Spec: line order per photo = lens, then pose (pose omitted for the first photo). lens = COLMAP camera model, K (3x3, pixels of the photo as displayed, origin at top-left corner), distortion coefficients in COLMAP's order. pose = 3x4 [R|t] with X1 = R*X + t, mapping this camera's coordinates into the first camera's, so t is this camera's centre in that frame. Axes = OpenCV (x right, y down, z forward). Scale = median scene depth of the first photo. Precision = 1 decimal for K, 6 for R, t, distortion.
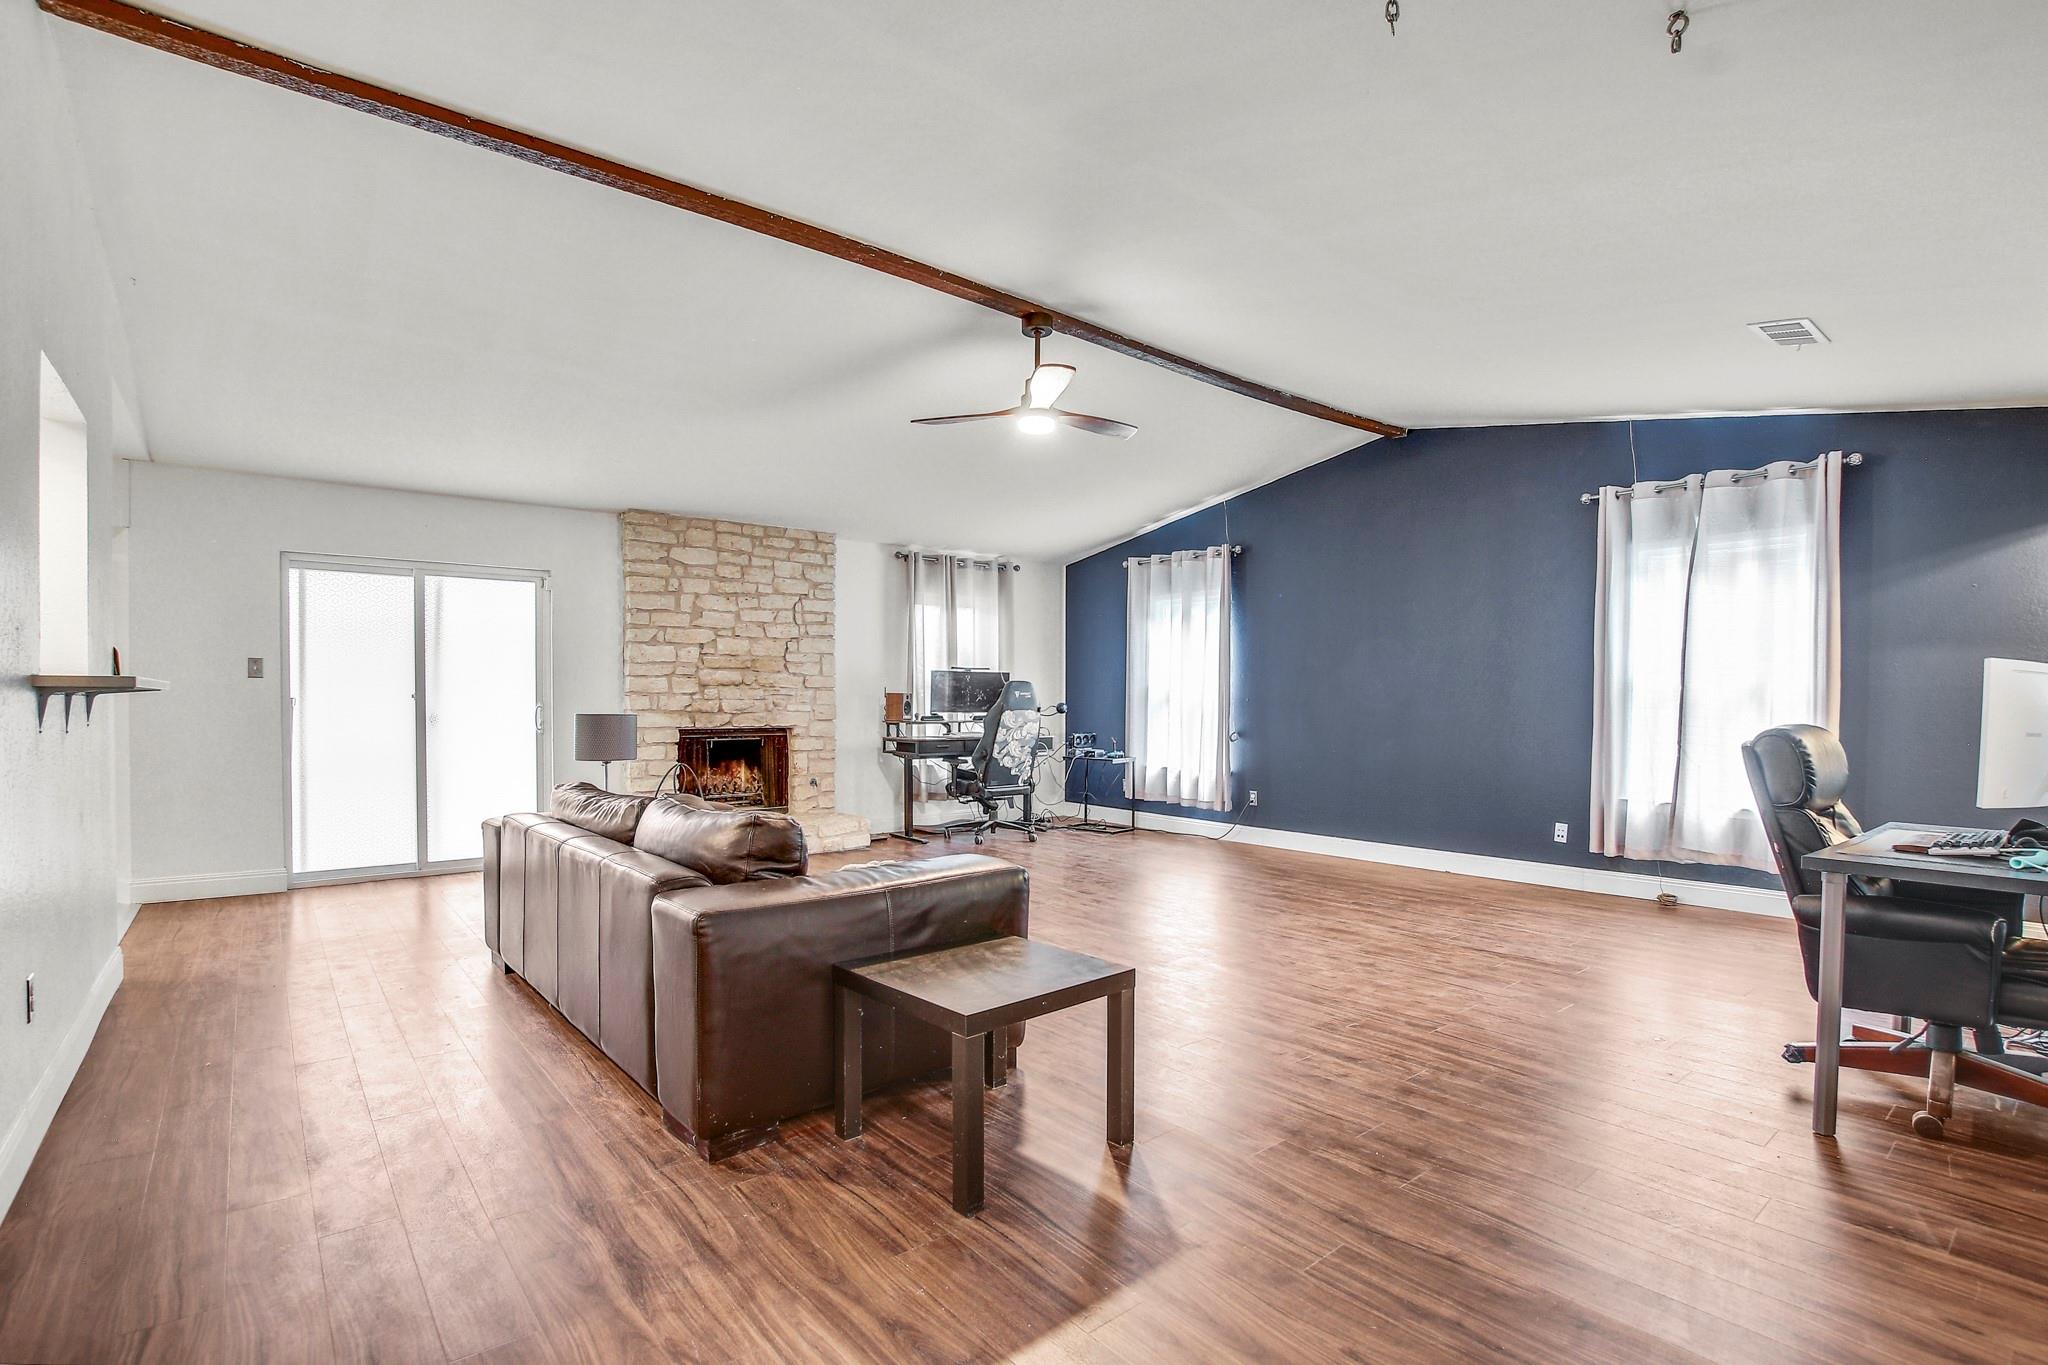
lens RADIAL K [[977.0, 0, 1021.9], [0, 977.0, 717.0], [0, 0, 1]] dist [-0.026502, 0.000254]
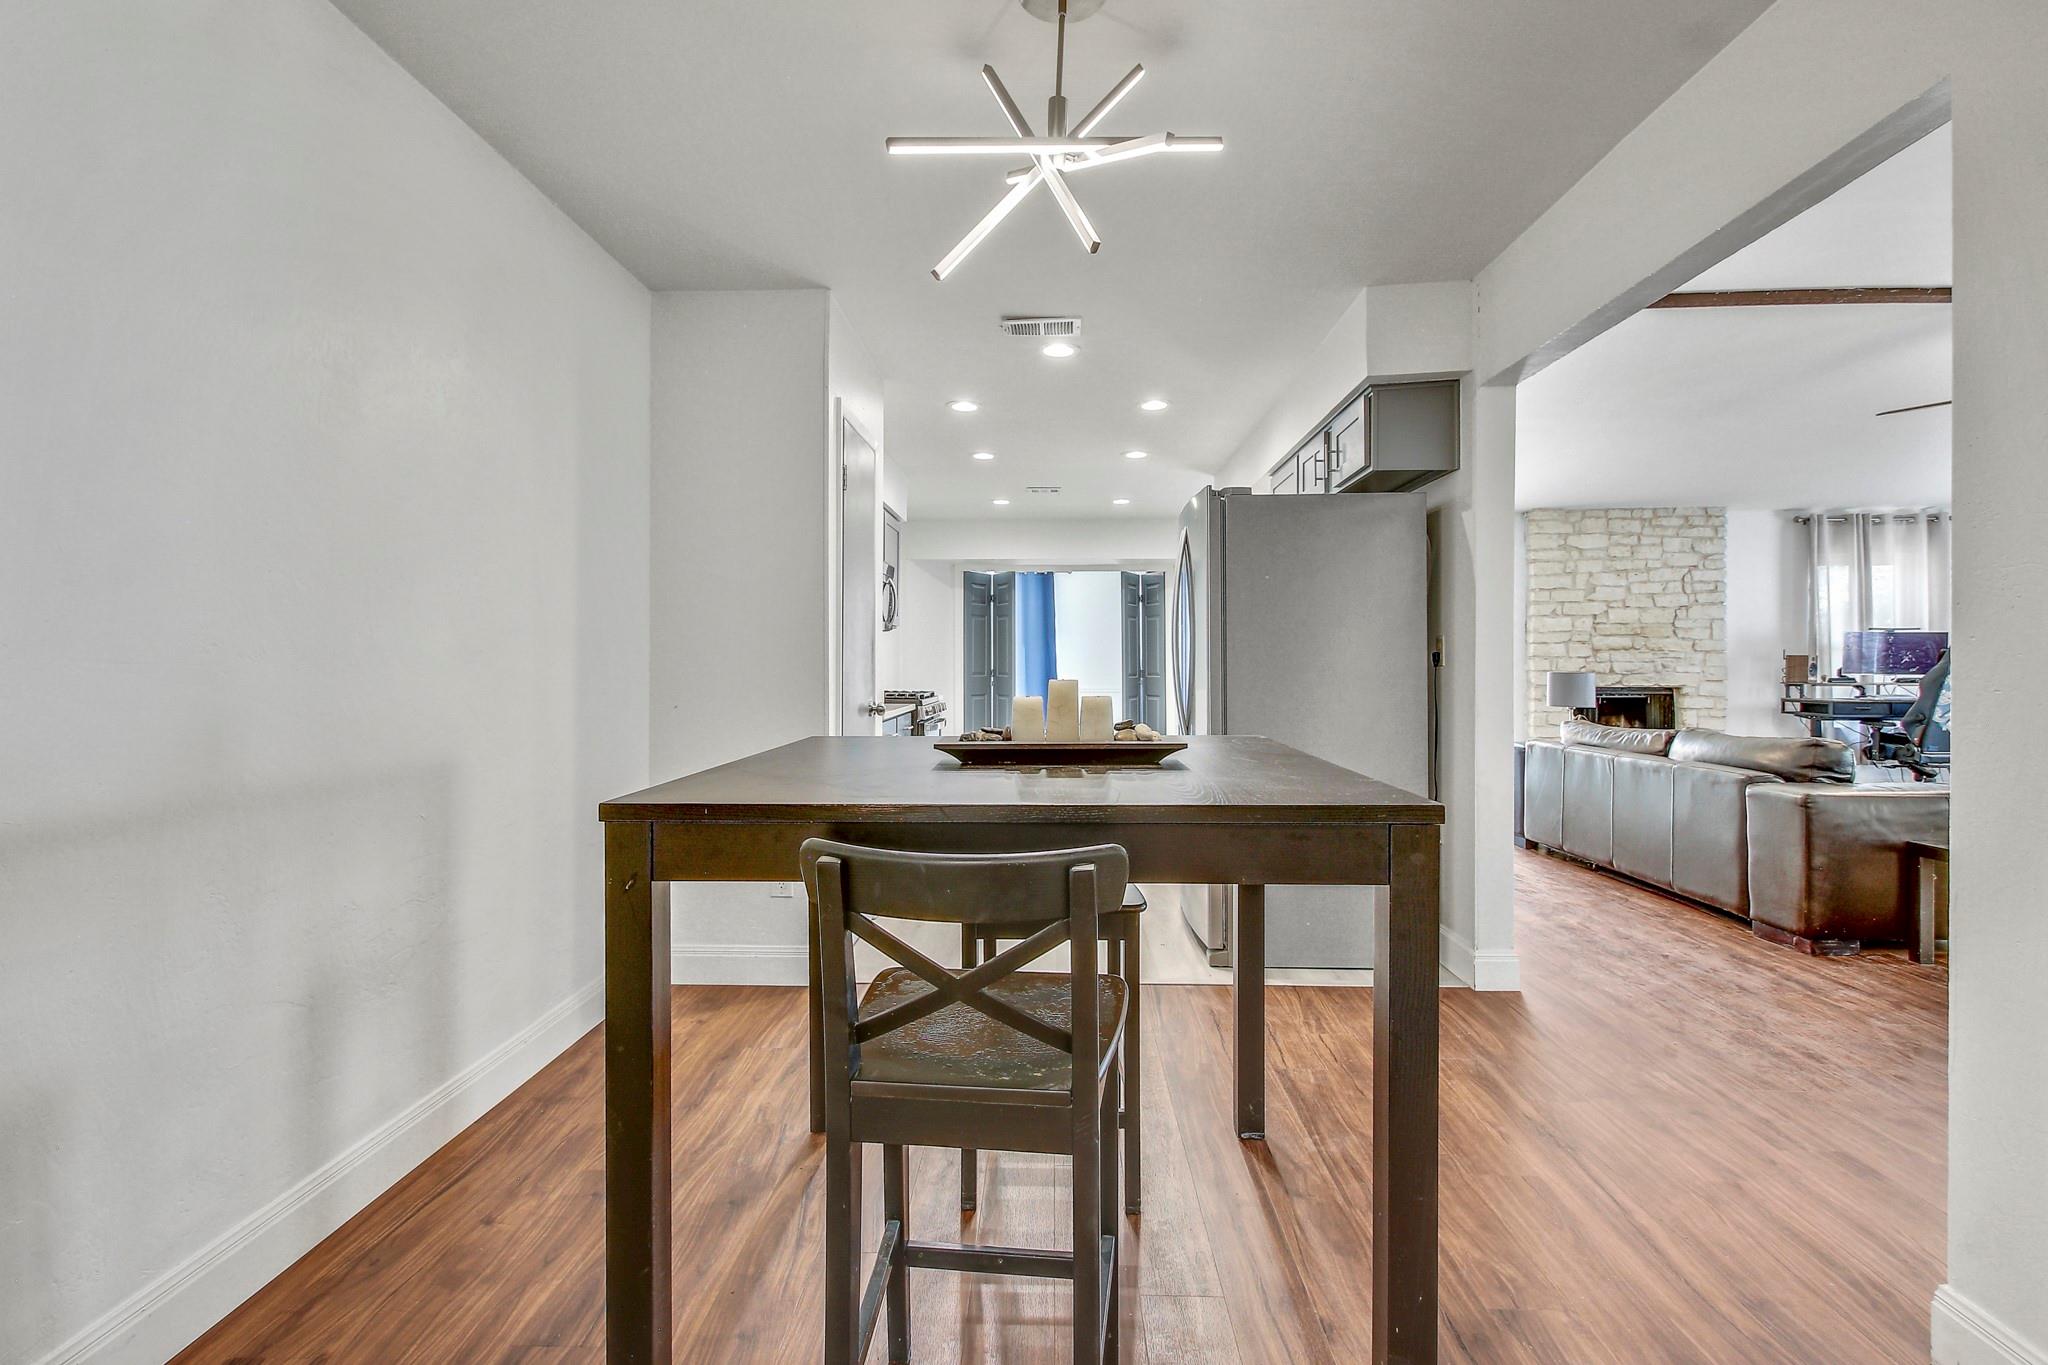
lens RADIAL K [[962.5, 0, 1026.9], [0, 962.5, 665.3], [0, 0, 1]] dist [0.012355, -0.000561]
pose [[0.753259, -0.002464, -0.657720, -0.071946], [-0.008044, 0.999884, -0.012959, 0.006068], [0.657675, 0.015052, 0.753151, -0.308017]]
